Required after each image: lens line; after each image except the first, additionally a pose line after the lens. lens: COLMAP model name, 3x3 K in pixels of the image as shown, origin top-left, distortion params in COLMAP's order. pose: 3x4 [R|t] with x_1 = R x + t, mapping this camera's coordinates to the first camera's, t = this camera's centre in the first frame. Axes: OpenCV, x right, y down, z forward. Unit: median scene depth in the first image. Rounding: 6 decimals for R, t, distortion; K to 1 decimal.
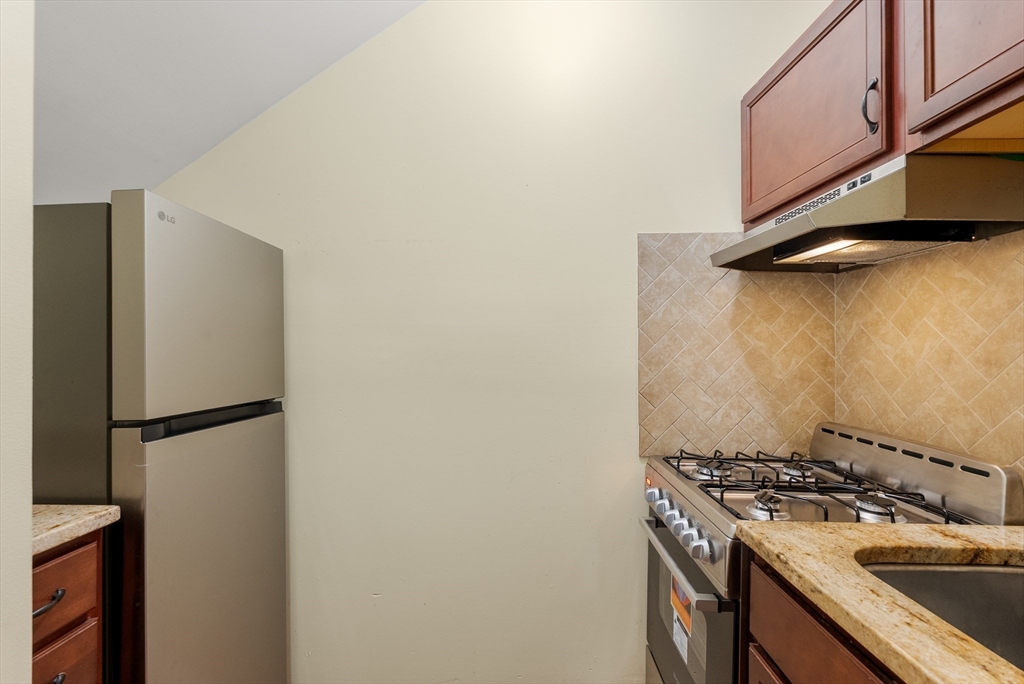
lens RADIAL K [[456.0, 0, 511.9], [0, 456.0, 345.0], [0, 0, 1]] dist [-0.000124, 0.001125]
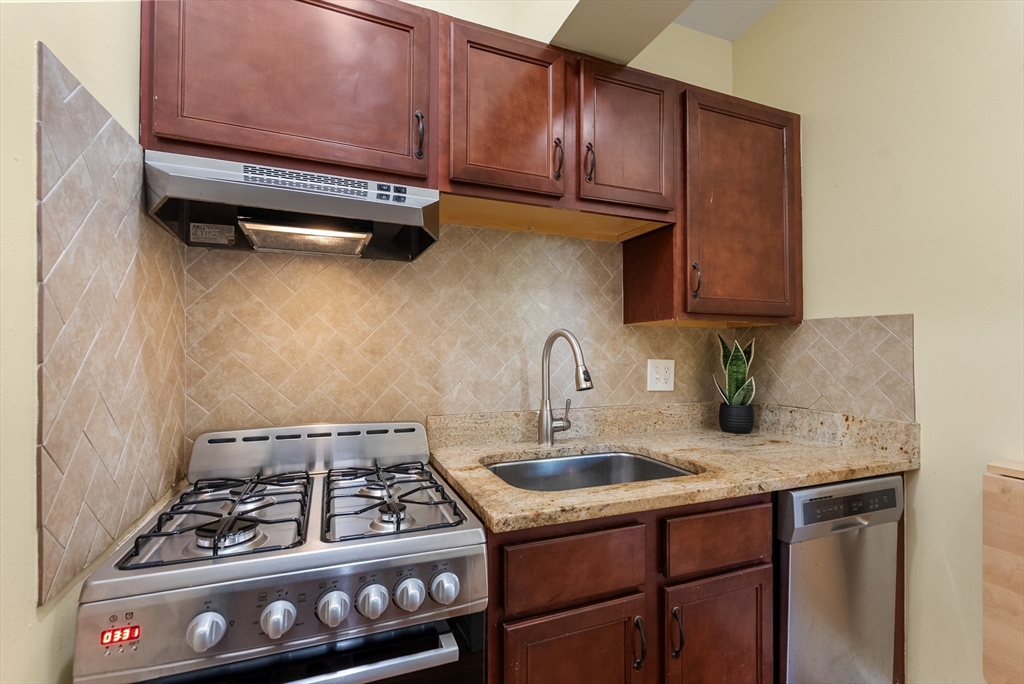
lens RADIAL K [[456.0, 0, 512.7], [0, 456.0, 343.8], [0, 0, 1]] dist [-0.000124, 0.001125]
pose [[-0.382369, -0.000943, 0.924009, -0.262340], [-0.016895, 0.999839, -0.005971, 0.011481], [-0.923855, -0.017895, -0.382323, 0.834727]]
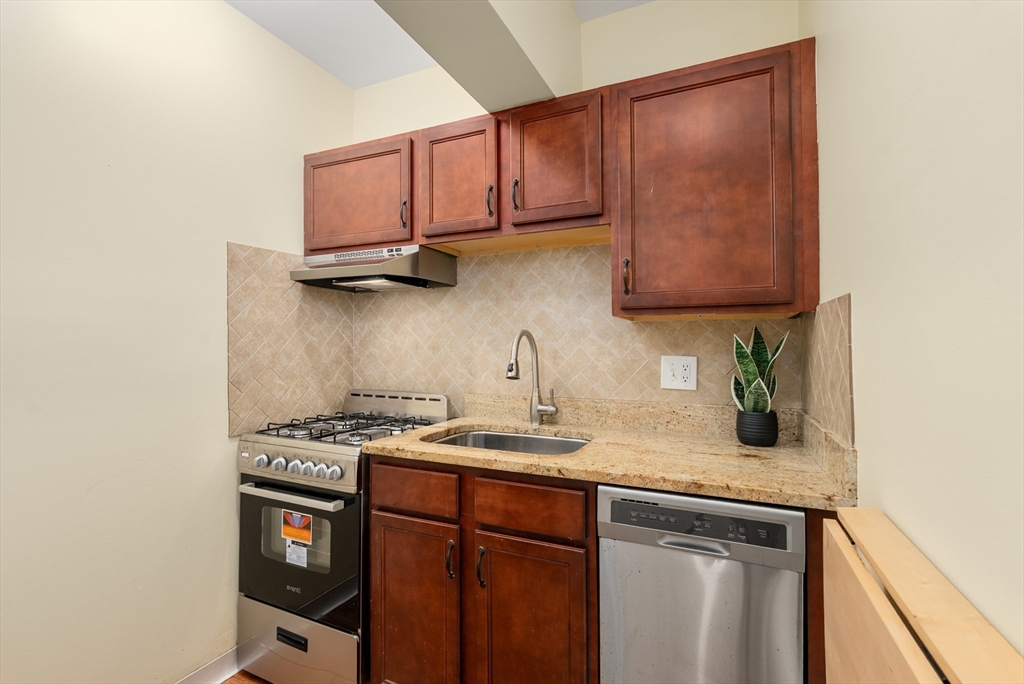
lens RADIAL K [[456.0, 0, 515.1], [0, 456.0, 338.5], [0, 0, 1]] dist [-0.000124, 0.001125]
pose [[0.399737, 0.001871, 0.916628, -0.517997], [-0.002380, 0.999997, -0.001003, -0.003318], [-0.916627, -0.001781, 0.399740, -0.121625]]
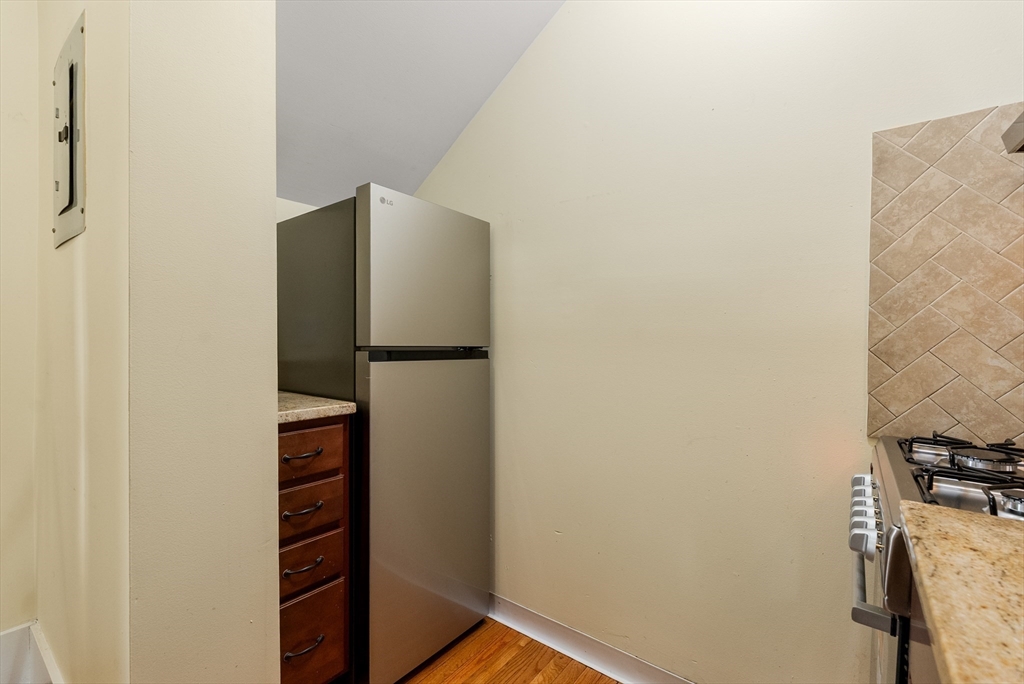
lens RADIAL K [[456.0, 0, 515.2], [0, 456.0, 347.1], [0, 0, 1]] dist [-0.000124, 0.001125]
pose [[0.816102, 0.017045, -0.577656, 0.256460], [-0.002716, 0.999667, 0.025660, 0.087836], [0.577901, -0.019373, 0.815877, 0.071916]]
